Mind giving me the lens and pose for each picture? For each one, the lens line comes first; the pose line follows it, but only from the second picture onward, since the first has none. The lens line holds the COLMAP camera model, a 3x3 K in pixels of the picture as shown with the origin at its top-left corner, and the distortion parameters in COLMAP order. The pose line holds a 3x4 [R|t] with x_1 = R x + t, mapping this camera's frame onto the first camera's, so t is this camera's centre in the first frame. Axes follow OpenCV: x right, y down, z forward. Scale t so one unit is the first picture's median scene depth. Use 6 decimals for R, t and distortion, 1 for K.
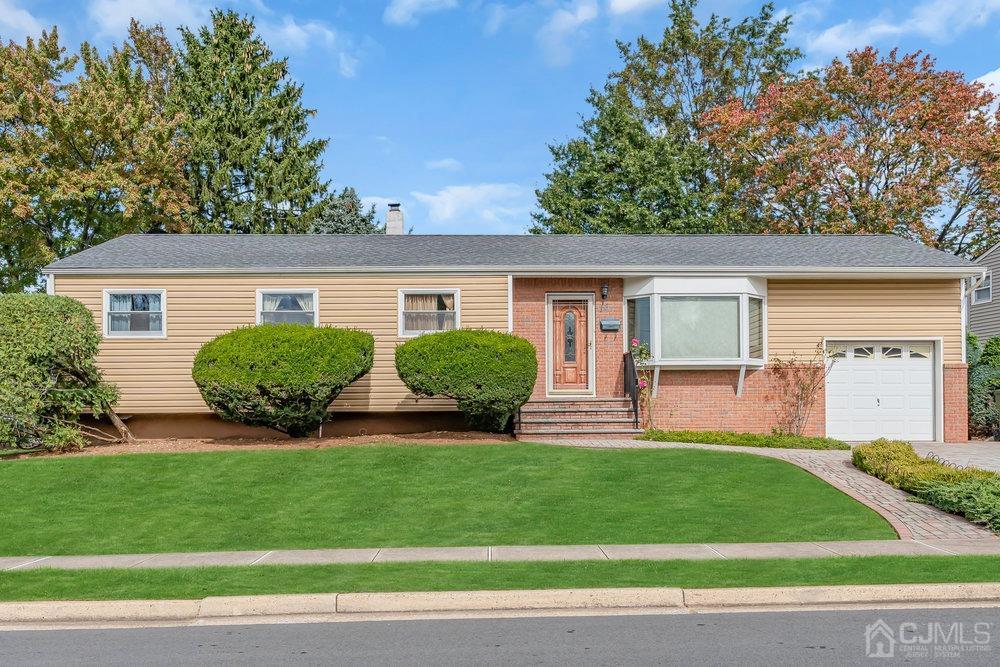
lens RADIAL K [[830.5, 0, 493.9], [0, 830.5, 329.3], [0, 0, 1]] dist [0.009501, -0.006108]
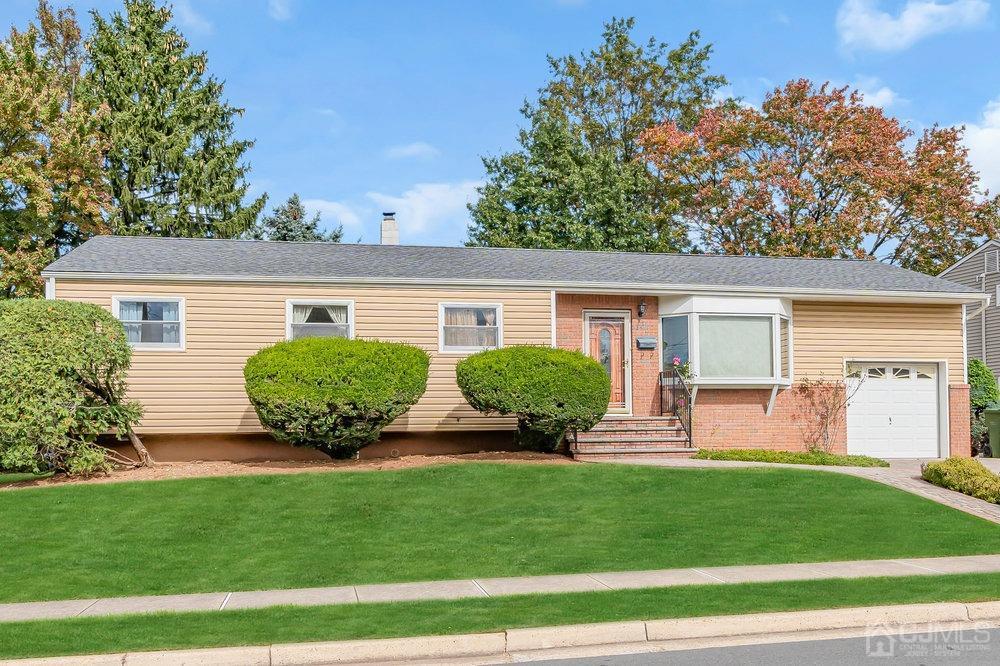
lens RADIAL K [[859.4, 0, 491.1], [0, 859.4, 326.3], [0, 0, 1]] dist [-0.010386, 0.014314]
pose [[0.987178, 0.016593, 0.158761, -0.208970], [-0.012876, 0.999619, -0.024414, 0.002122], [-0.159106, 0.022057, 0.987015, 0.018384]]
